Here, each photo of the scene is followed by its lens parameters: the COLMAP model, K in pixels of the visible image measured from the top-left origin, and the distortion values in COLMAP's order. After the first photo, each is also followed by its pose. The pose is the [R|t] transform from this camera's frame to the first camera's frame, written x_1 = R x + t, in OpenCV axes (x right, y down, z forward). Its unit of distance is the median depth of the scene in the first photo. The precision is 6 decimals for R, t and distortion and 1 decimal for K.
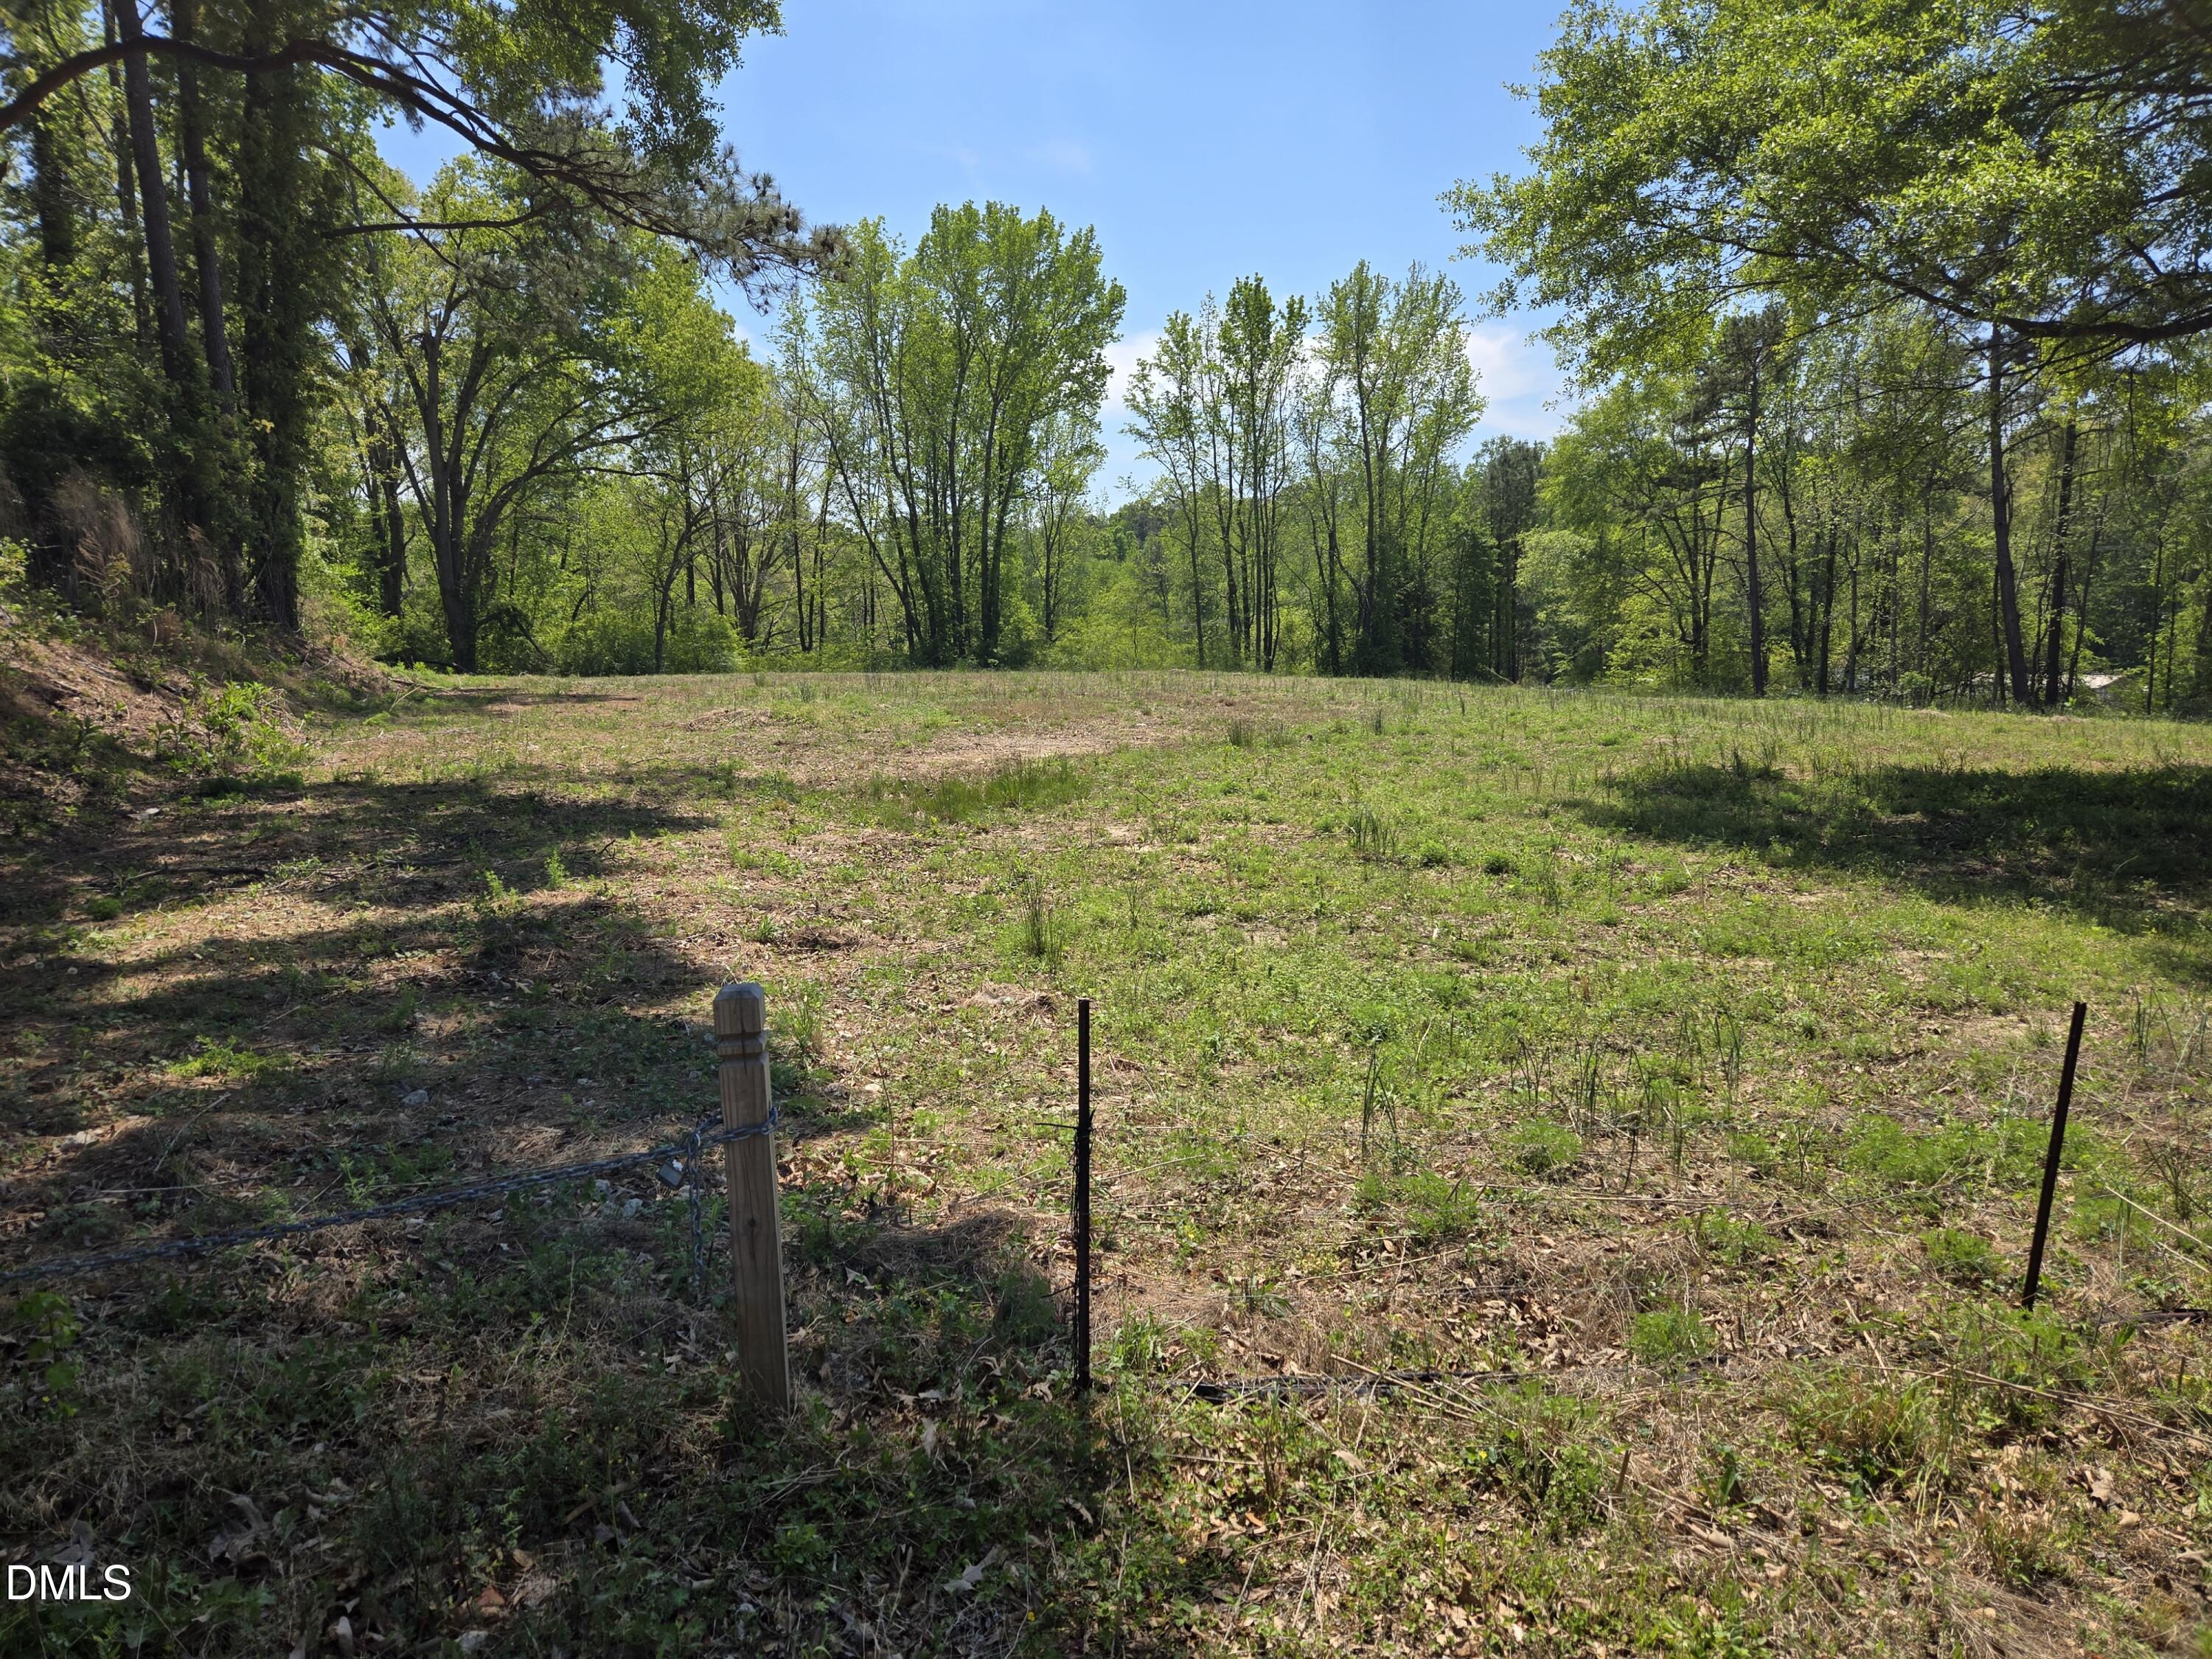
lens RADIAL K [[1510.5, 0, 1098.3], [0, 1510.5, 846.0], [0, 0, 1]] dist [0.096993, -0.102046]
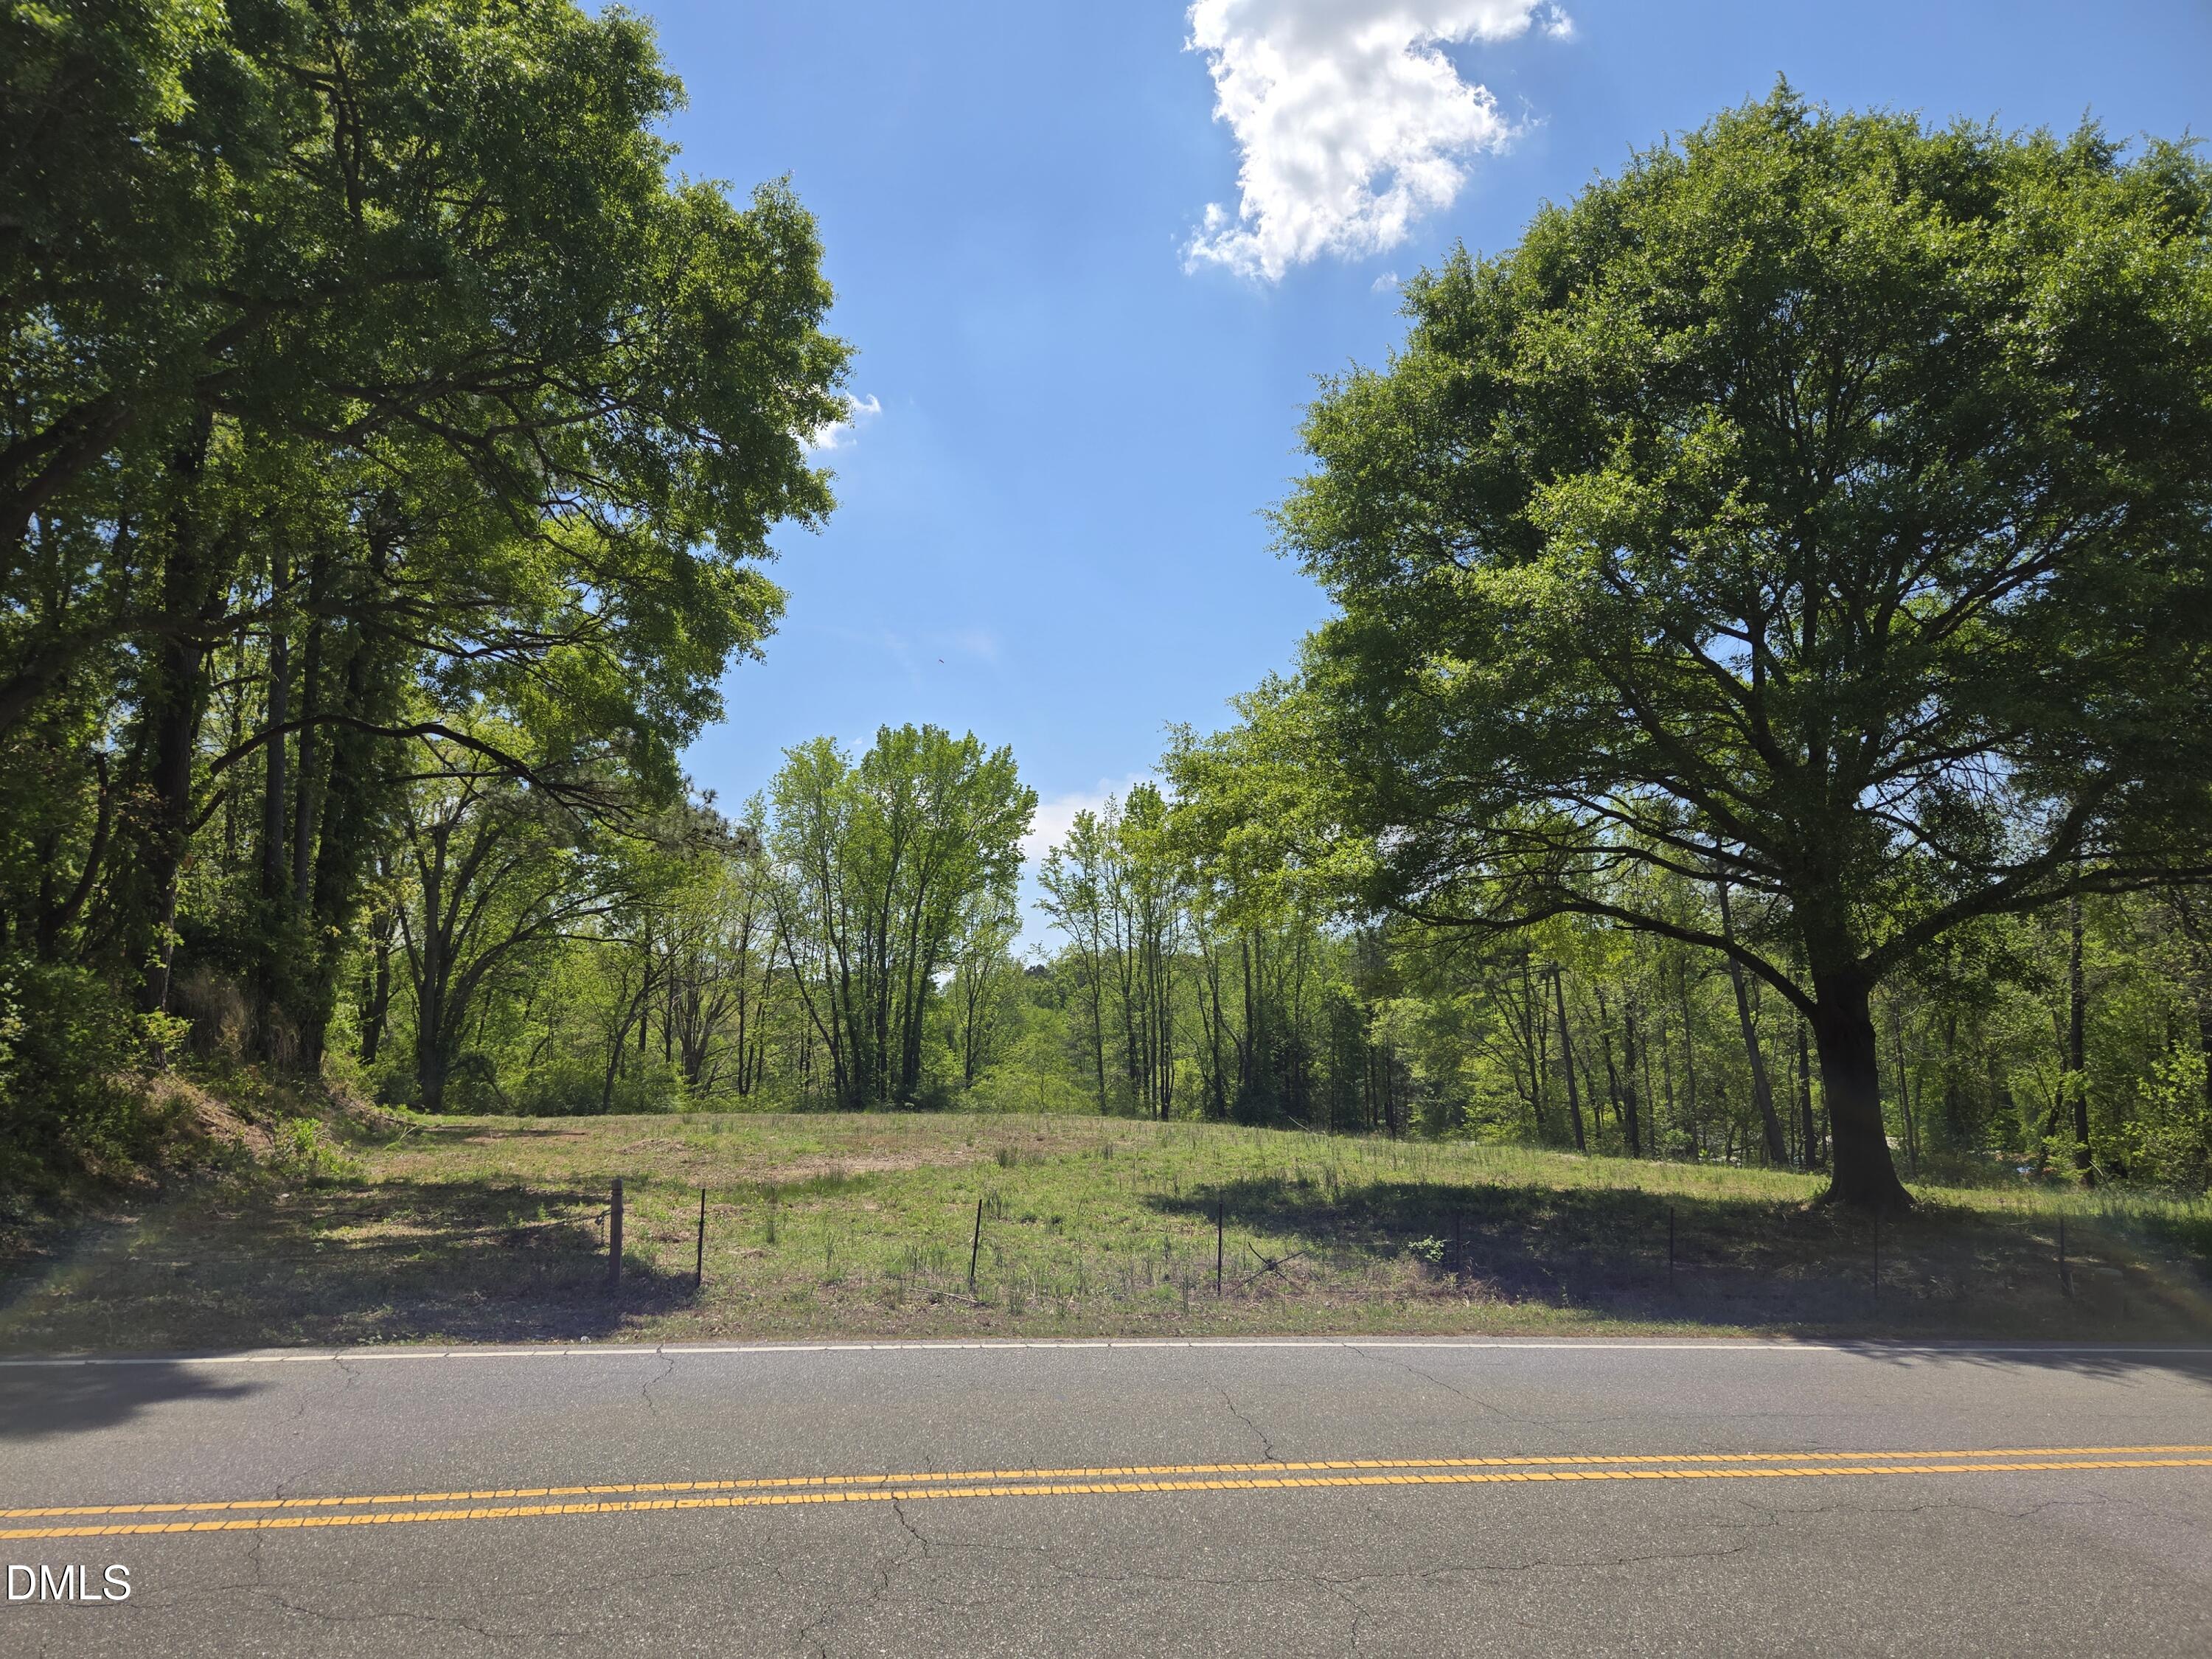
lens RADIAL K [[1510.5, 0, 1098.3], [0, 1510.5, 846.0], [0, 0, 1]] dist [0.096993, -0.102046]
pose [[0.999492, 0.018025, 0.026293, 0.035918], [-0.009707, 0.957713, -0.287563, 0.015055], [-0.030364, 0.287161, 0.957401, -0.125138]]
